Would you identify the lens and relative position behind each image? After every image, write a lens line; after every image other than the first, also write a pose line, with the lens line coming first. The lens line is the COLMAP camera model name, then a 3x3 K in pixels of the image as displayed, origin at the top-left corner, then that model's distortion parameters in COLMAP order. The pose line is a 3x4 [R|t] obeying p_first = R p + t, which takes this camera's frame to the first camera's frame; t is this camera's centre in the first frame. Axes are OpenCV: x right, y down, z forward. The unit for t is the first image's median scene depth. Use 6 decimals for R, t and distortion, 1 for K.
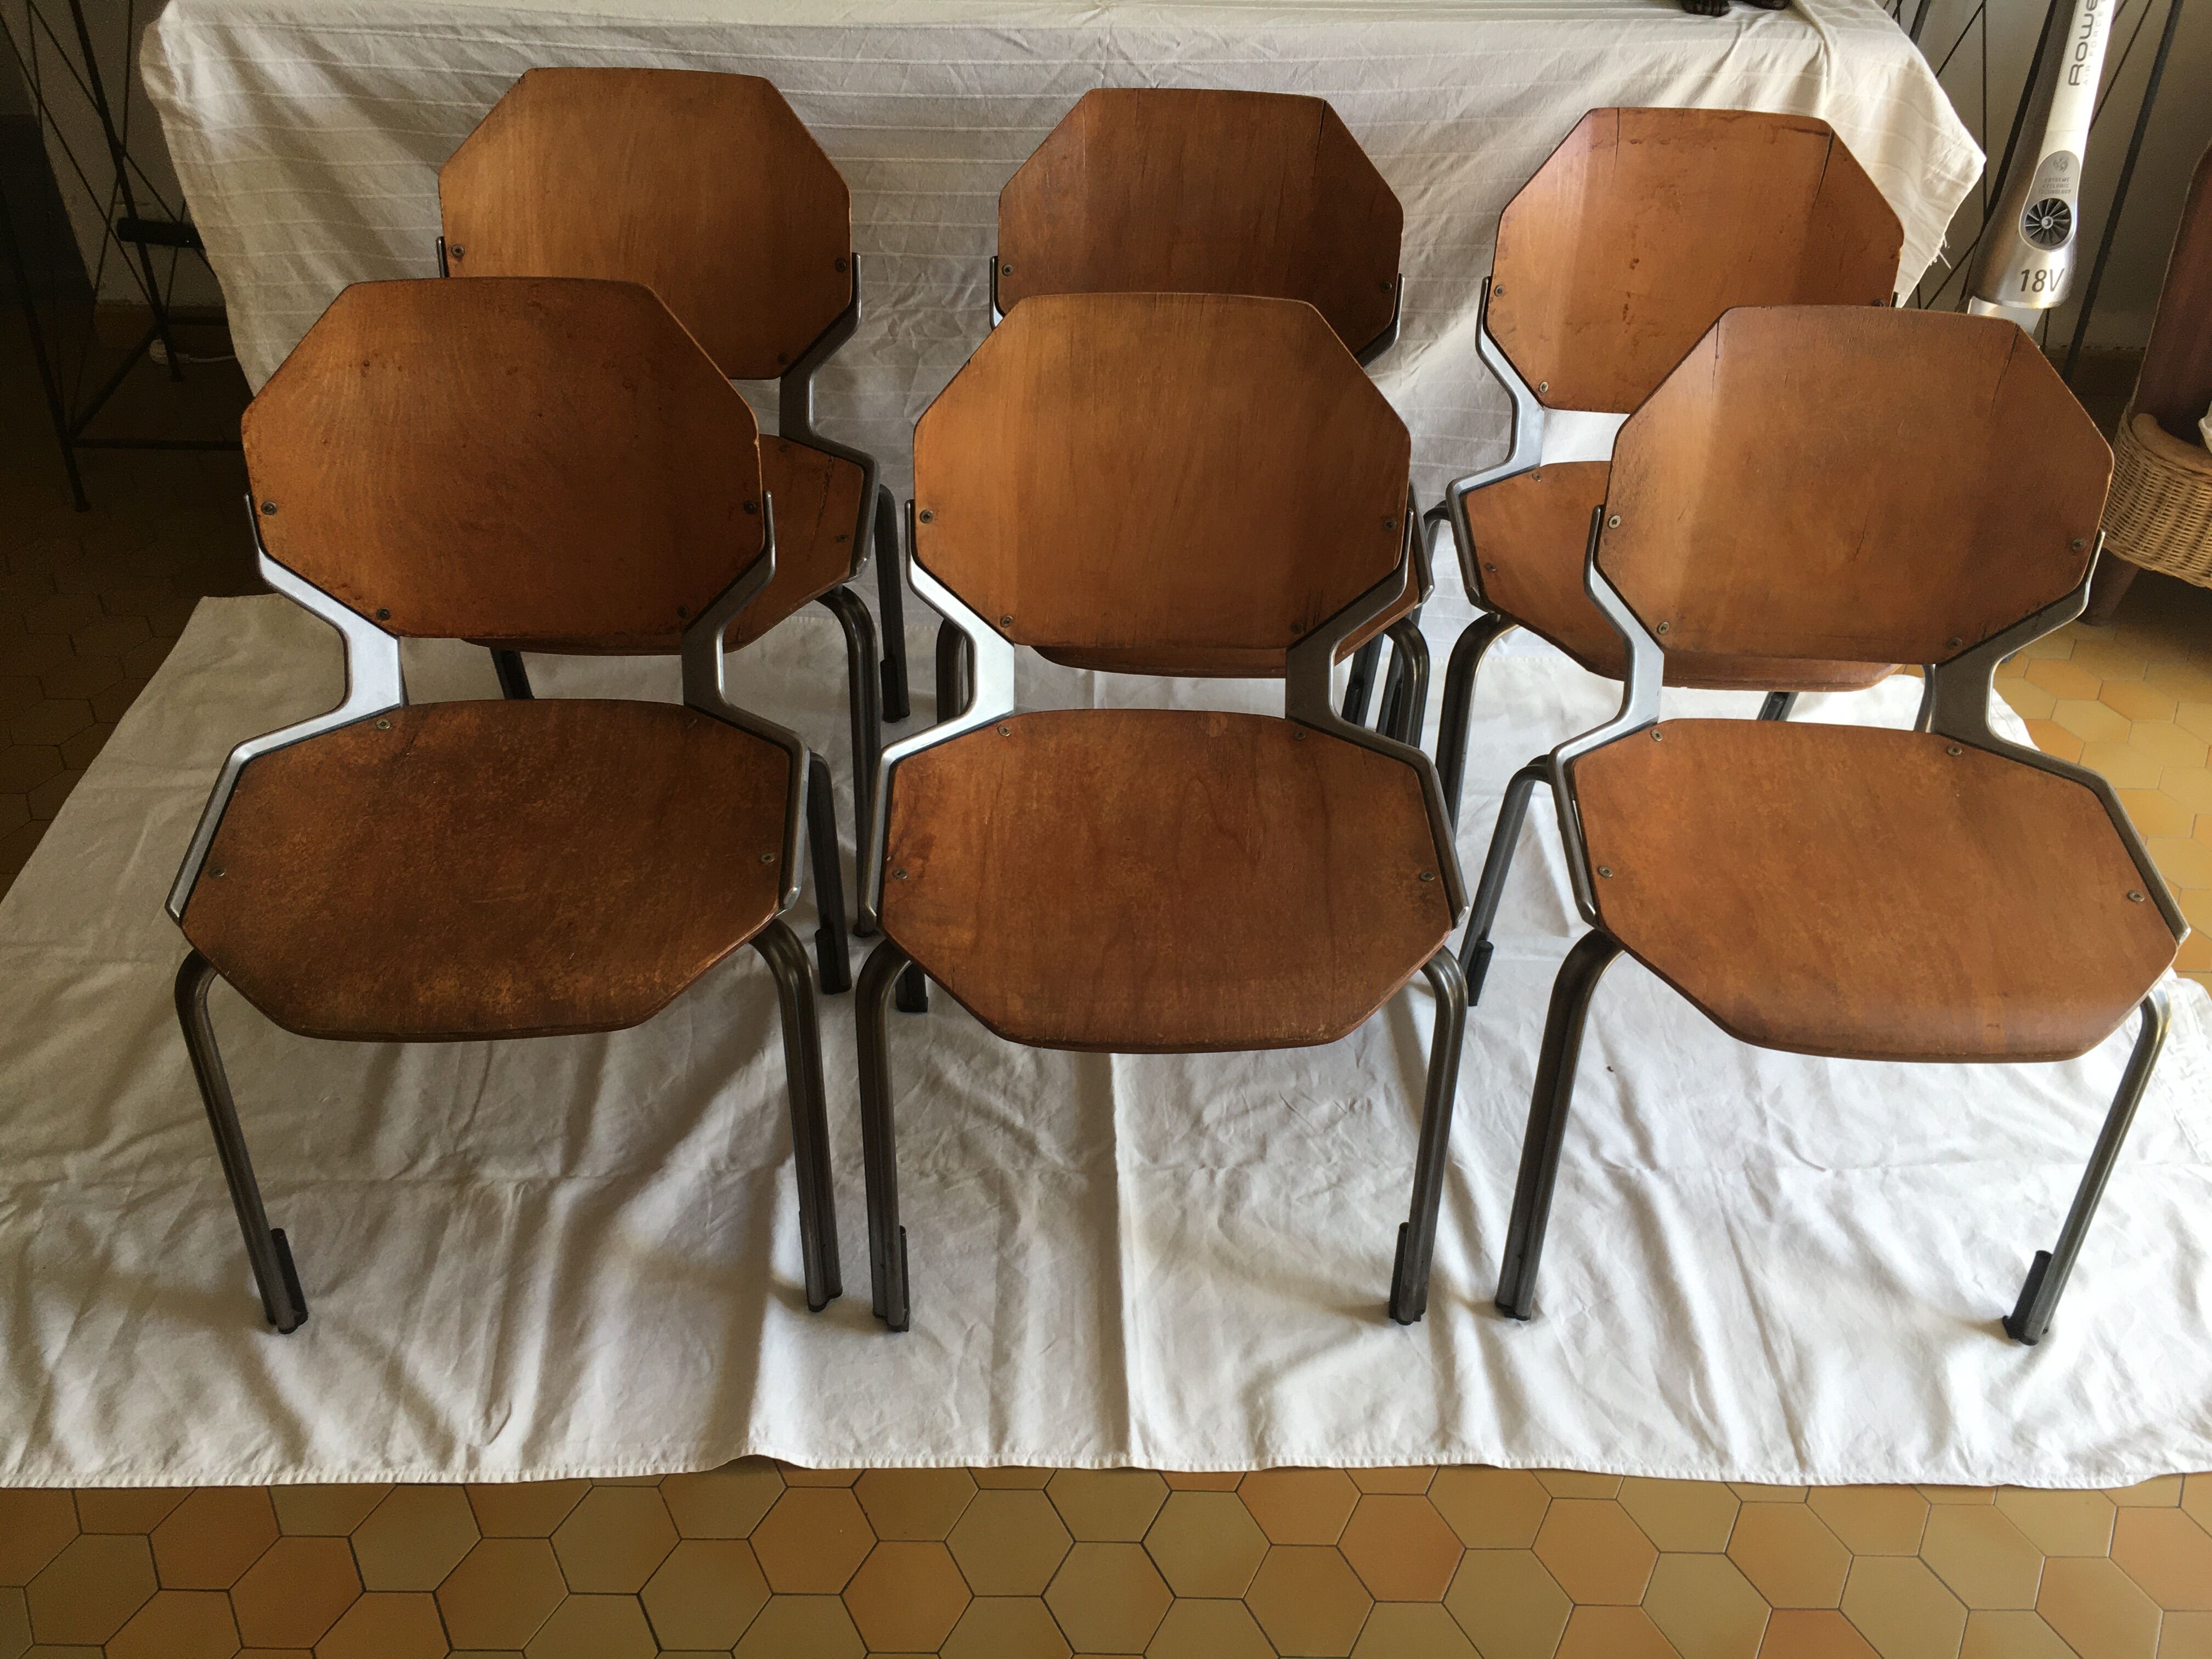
lens RADIAL K [[1886.7, 0, 1067.1], [0, 1886.7, 843.3], [0, 0, 1]] dist [0.081973, -0.082827]
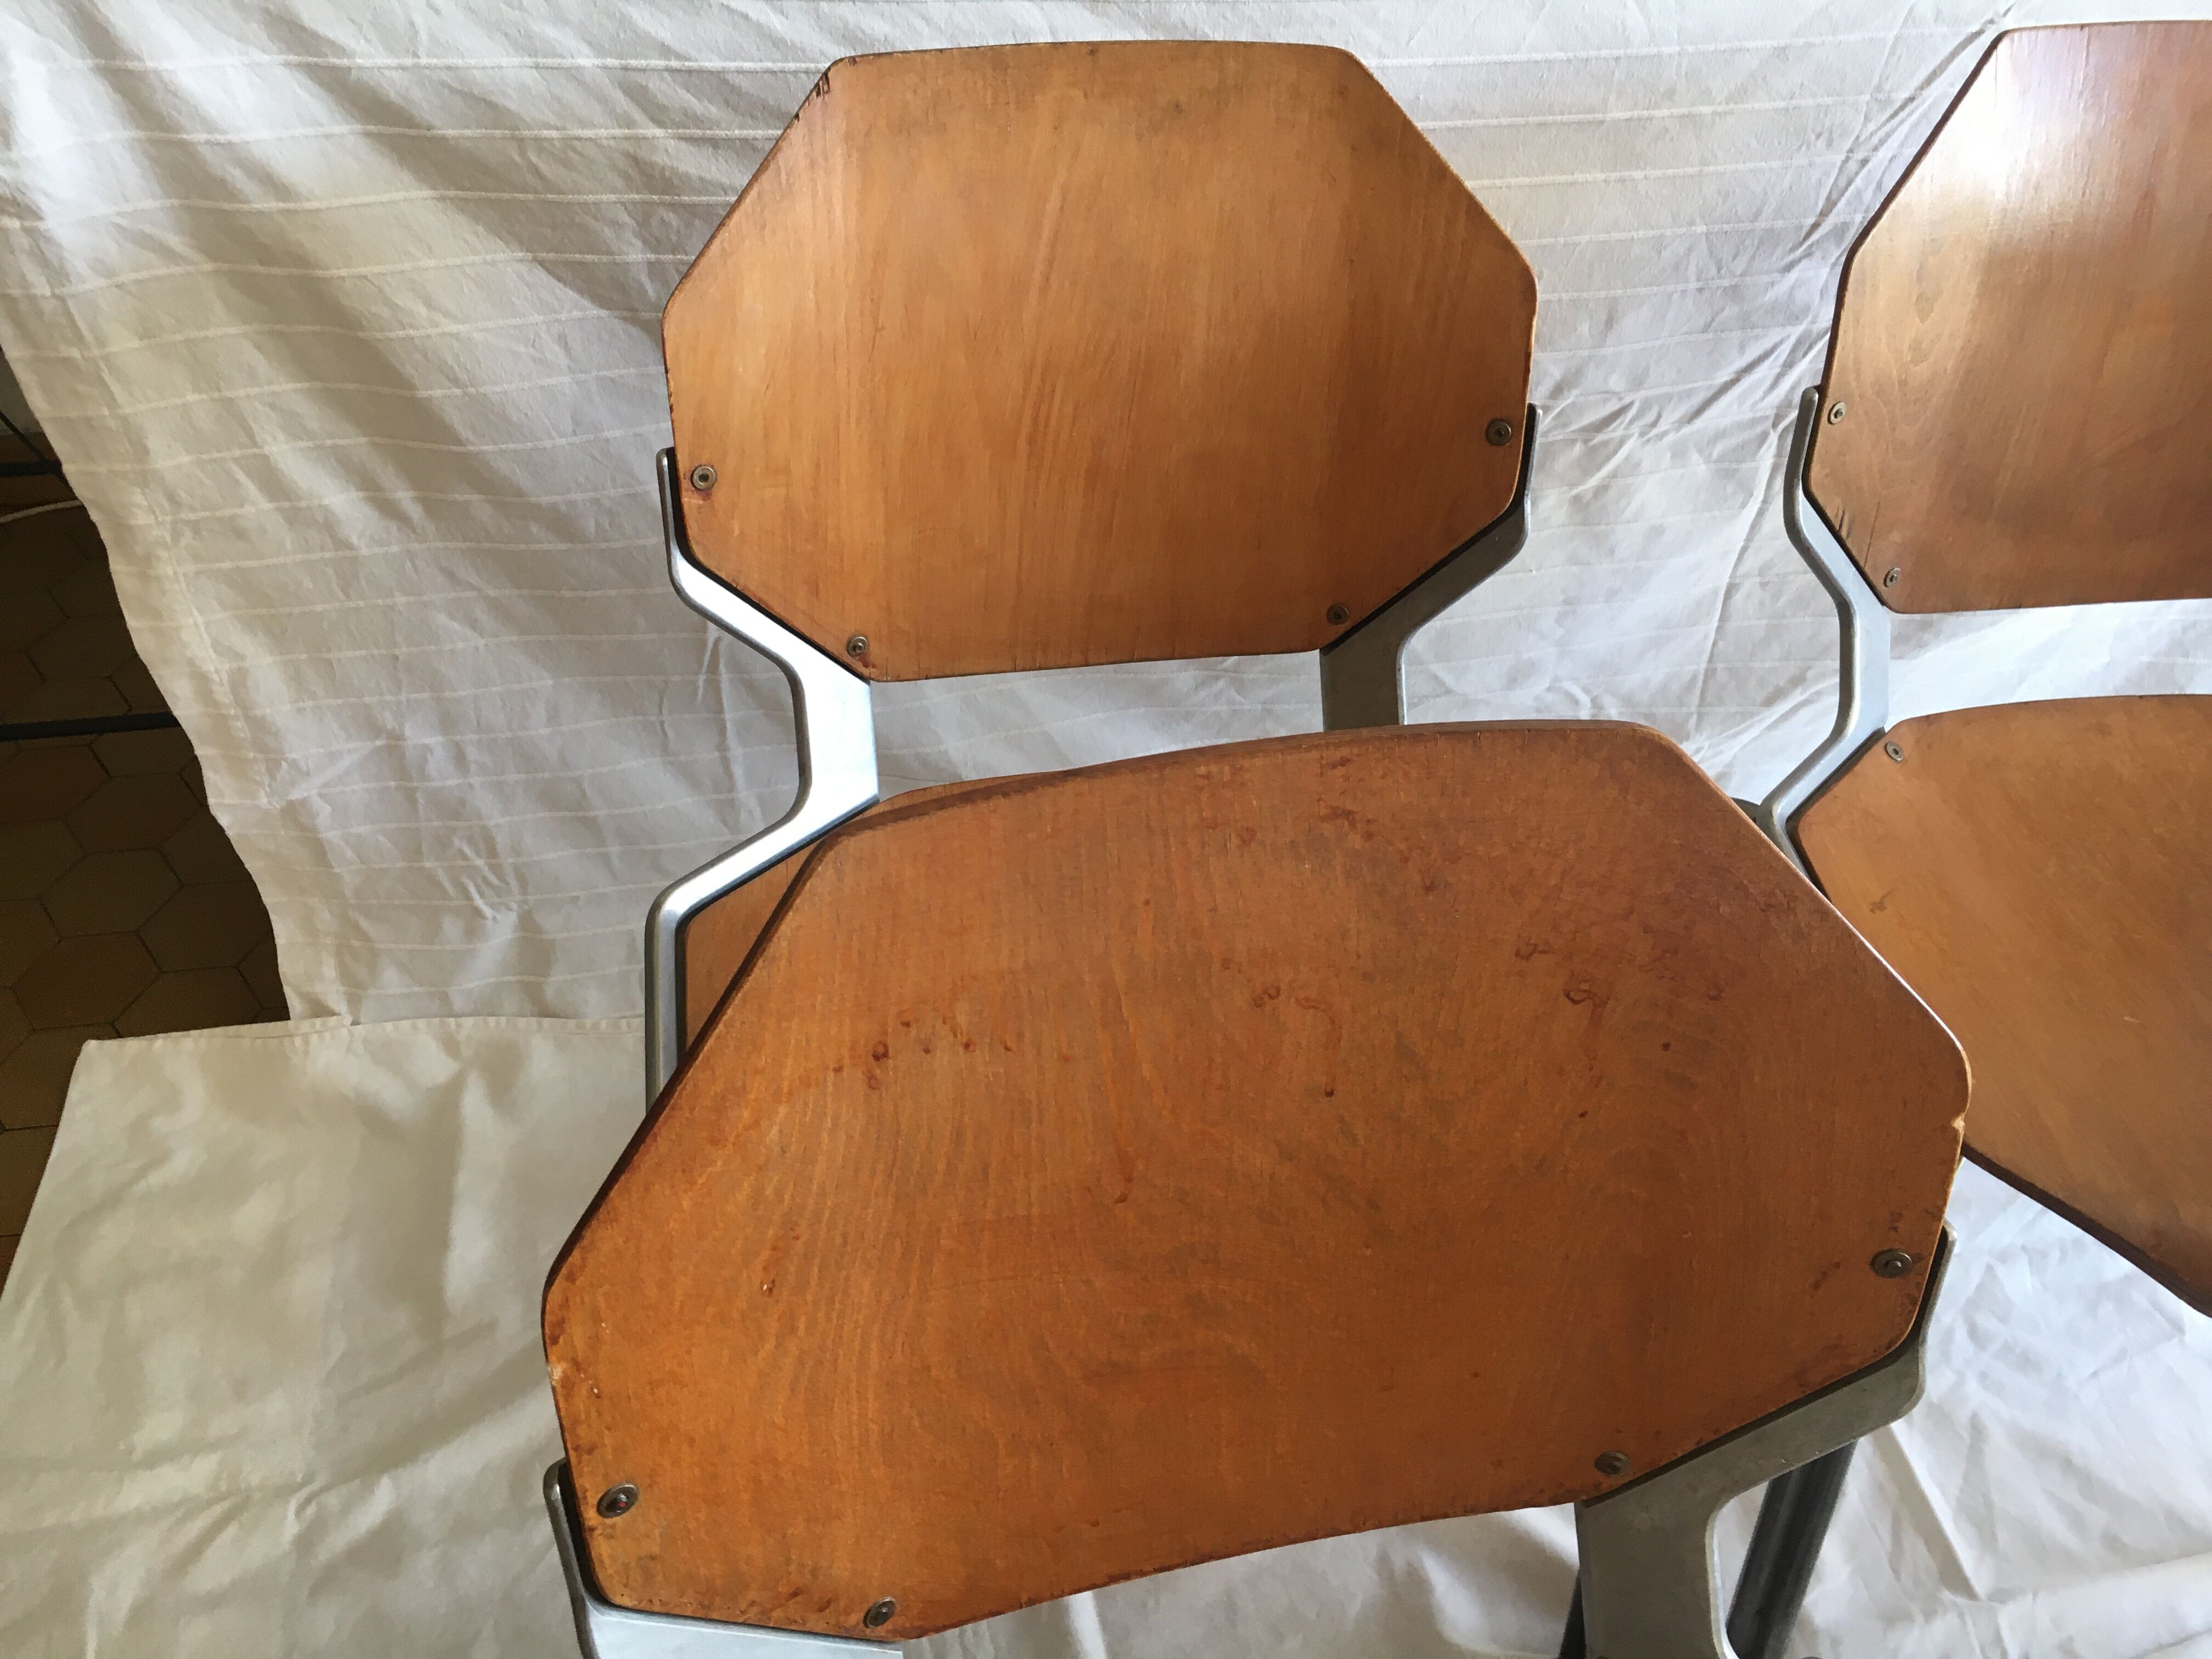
lens RADIAL K [[1894.3, 0, 1094.1], [0, 1894.3, 858.5], [0, 0, 1]] dist [0.073236, -0.086388]
pose [[0.986034, -0.106825, 0.127772, -0.280823], [0.098116, 0.992521, 0.072629, -0.232429], [-0.134575, -0.059078, 0.989141, 0.509971]]
